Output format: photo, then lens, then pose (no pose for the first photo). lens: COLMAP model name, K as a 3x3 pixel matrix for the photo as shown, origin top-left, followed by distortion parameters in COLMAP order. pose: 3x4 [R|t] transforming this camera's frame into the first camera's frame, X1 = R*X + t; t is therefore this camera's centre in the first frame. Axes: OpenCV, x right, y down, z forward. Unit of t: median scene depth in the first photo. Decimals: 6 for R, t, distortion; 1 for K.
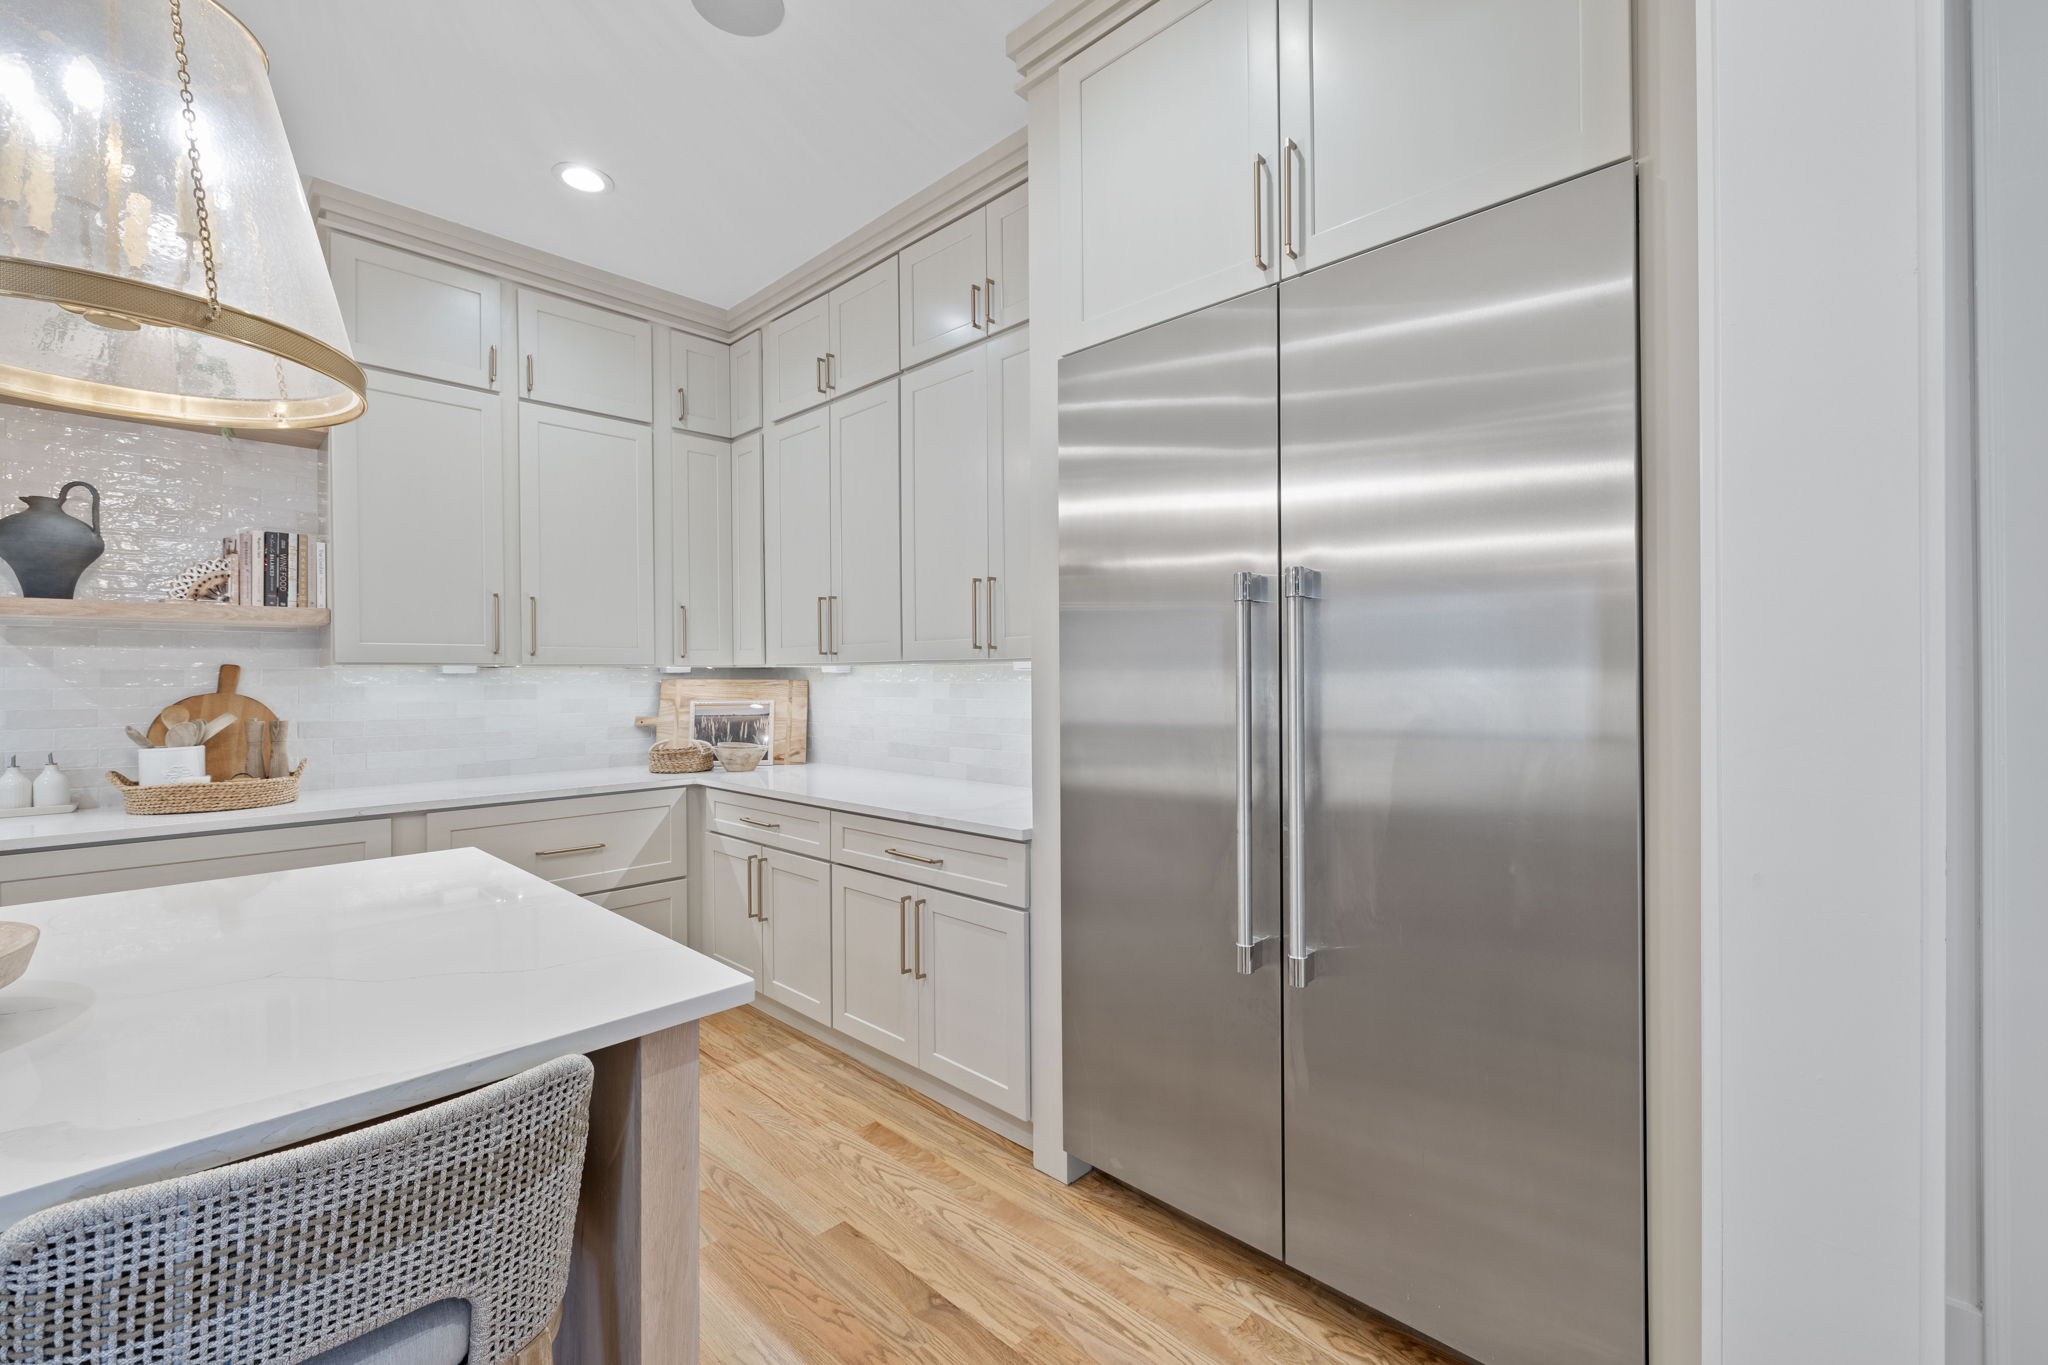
lens RADIAL K [[852.9, 0, 1017.8], [0, 852.9, 677.5], [0, 0, 1]] dist [-0.000818, 0.000132]
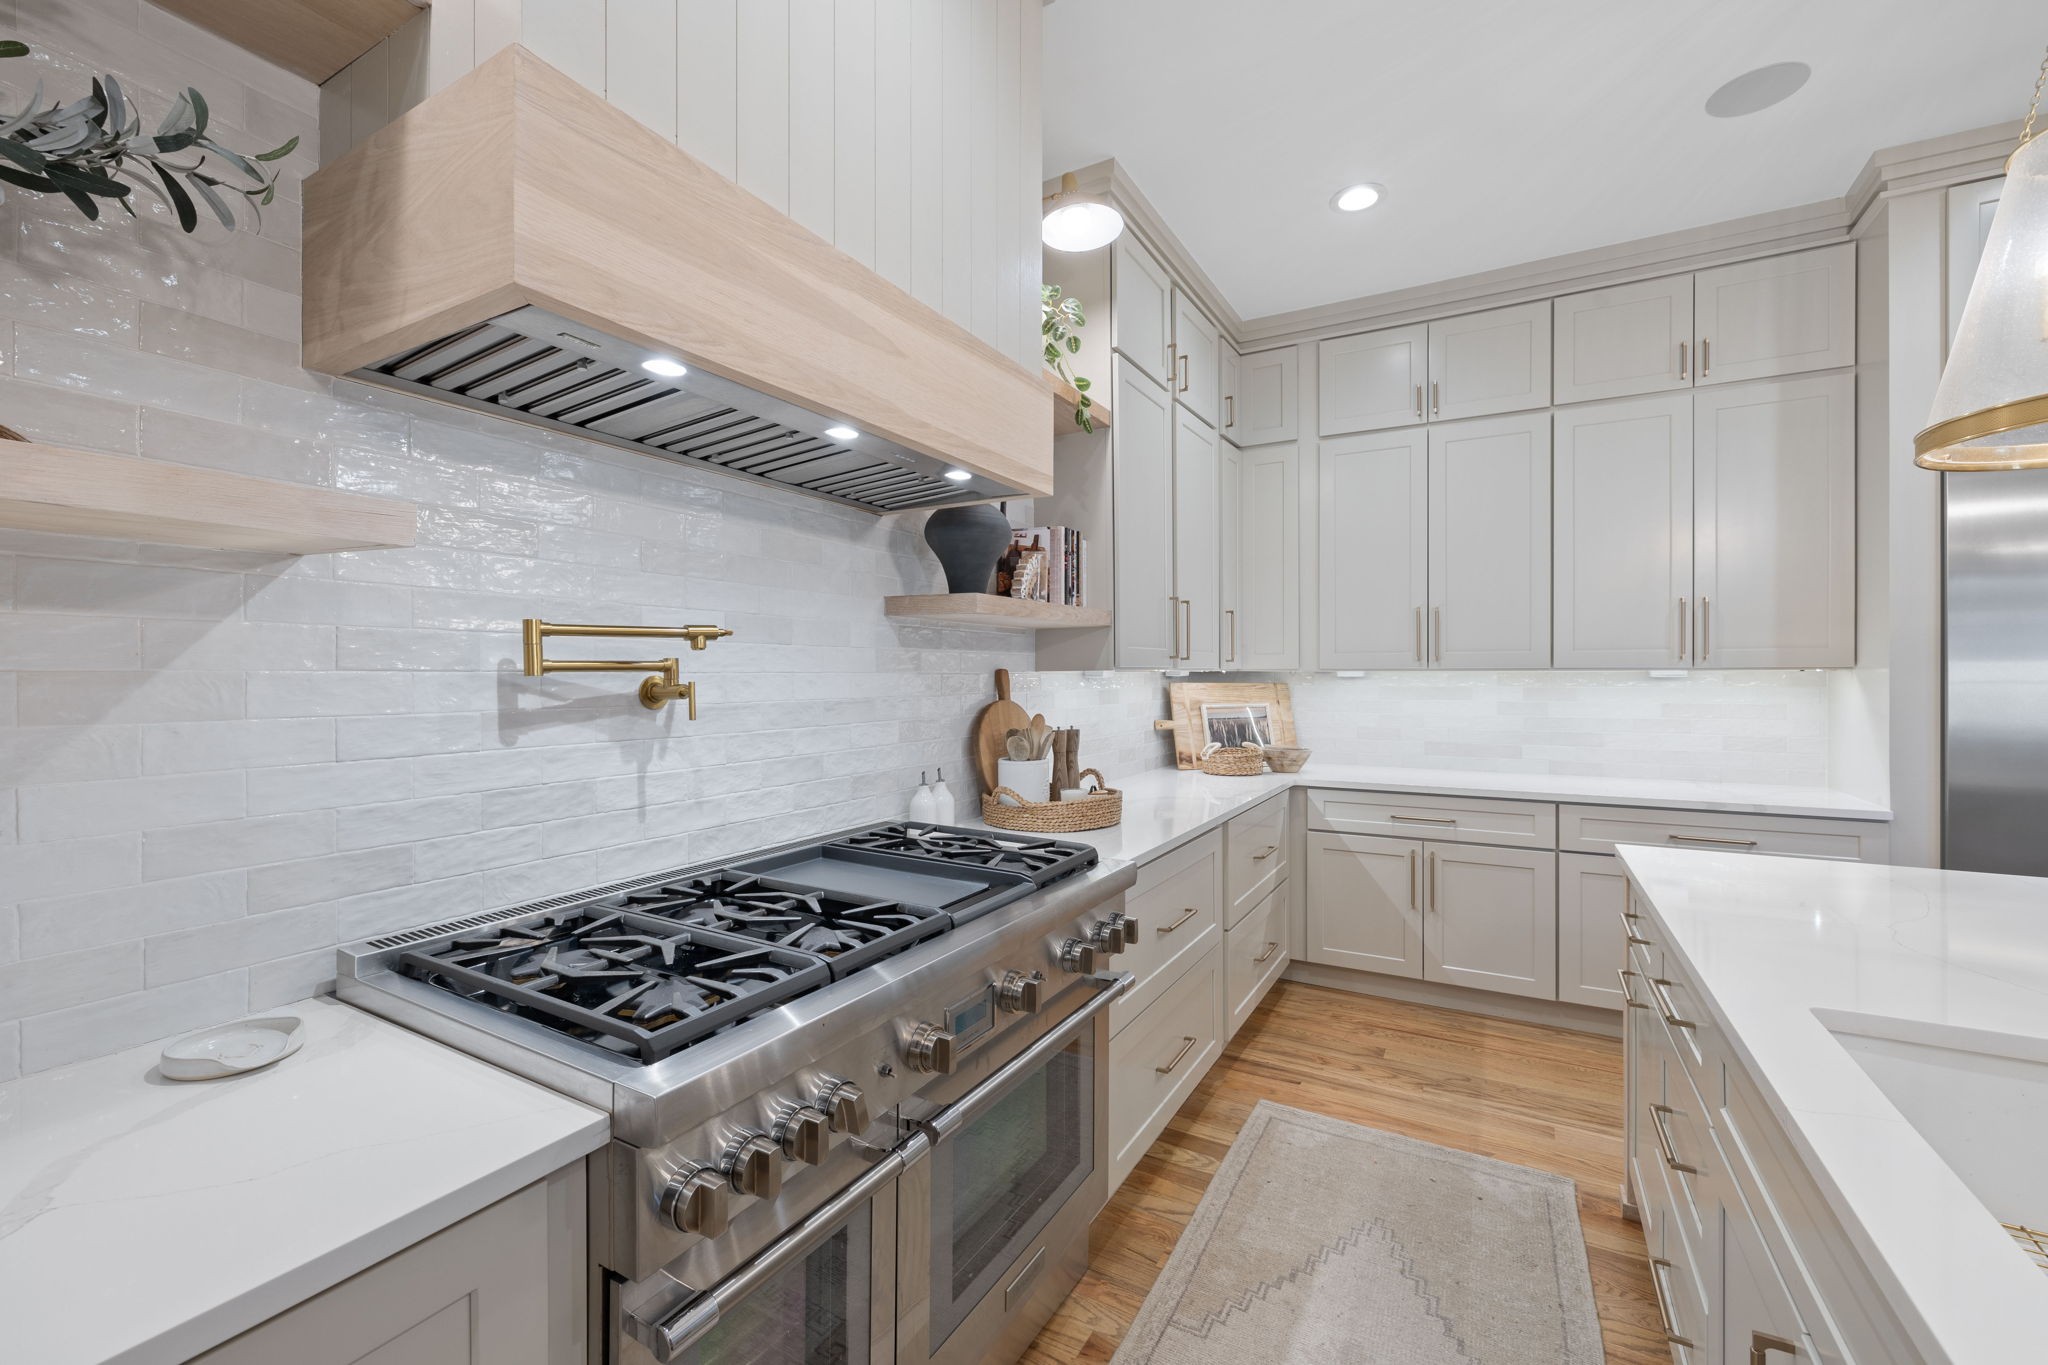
lens RADIAL K [[852.9, 0, 1027.6], [0, 852.9, 677.4], [0, 0, 1]] dist [-0.000818, 0.000132]
pose [[0.967496, 0.001452, 0.252882, -0.947145], [-0.002142, 0.999995, 0.002455, -0.007355], [-0.252877, -0.002917, 0.967494, 0.087807]]
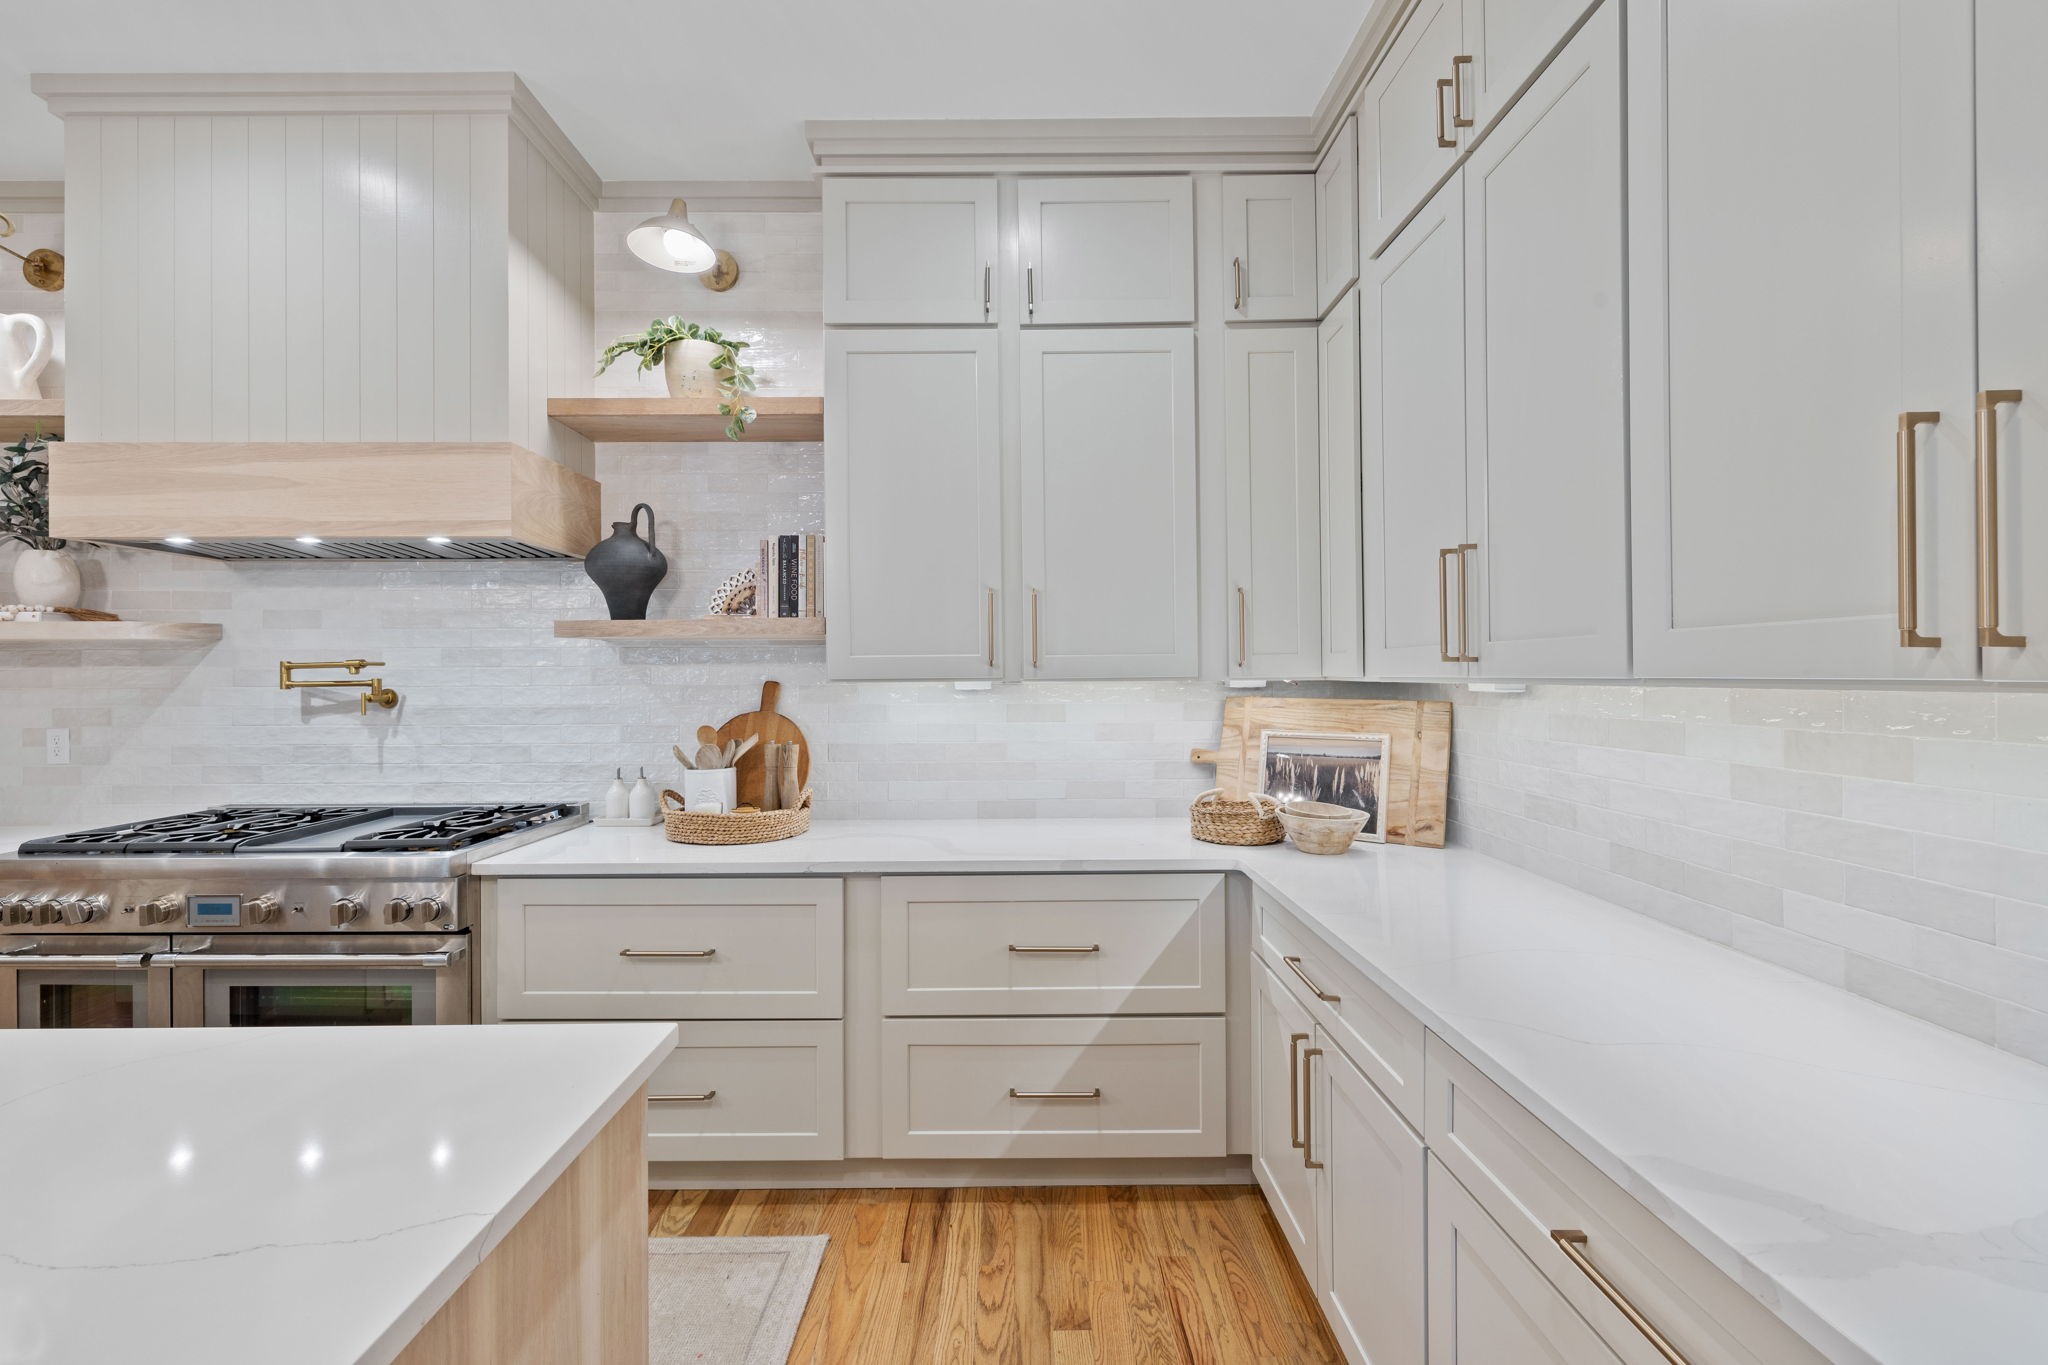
lens RADIAL K [[852.9, 0, 1021.4], [0, 852.9, 676.4], [0, 0, 1]] dist [-0.000818, 0.000132]
pose [[0.702422, 0.001094, -0.711760, -0.044973], [0.001972, 0.999992, 0.003483, -0.019662], [0.711758, -0.003851, 0.702414, 0.447903]]
